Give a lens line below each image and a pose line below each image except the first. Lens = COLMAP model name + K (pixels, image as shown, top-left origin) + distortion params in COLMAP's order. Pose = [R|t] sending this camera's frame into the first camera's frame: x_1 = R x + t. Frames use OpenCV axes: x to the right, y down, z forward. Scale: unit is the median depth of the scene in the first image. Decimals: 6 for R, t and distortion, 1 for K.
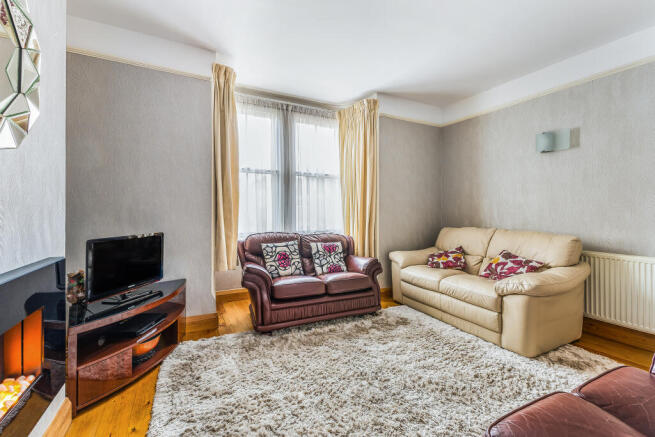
lens RADIAL K [[283.0, 0, 326.1], [0, 283.0, 214.3], [0, 0, 1]] dist [0.002658, 0.000243]
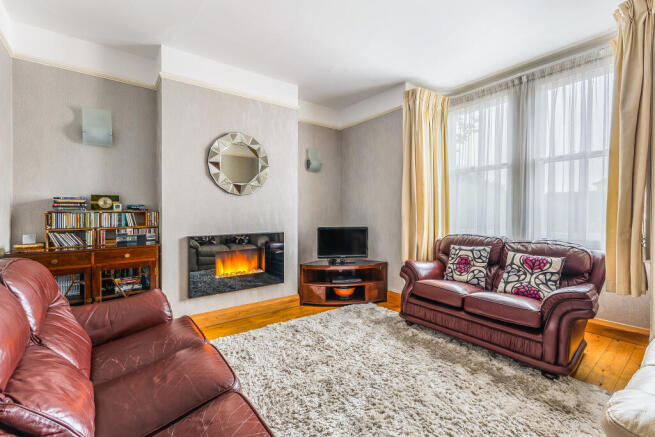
lens RADIAL K [[283.0, 0, 325.9], [0, 283.0, 218.4], [0, 0, 1]] dist [0.002658, 0.000243]
pose [[0.173067, 0.010090, -0.984858, 0.670943], [-0.006241, 0.999939, 0.009147, 0.005325], [0.984890, 0.004563, 0.173120, 0.398507]]
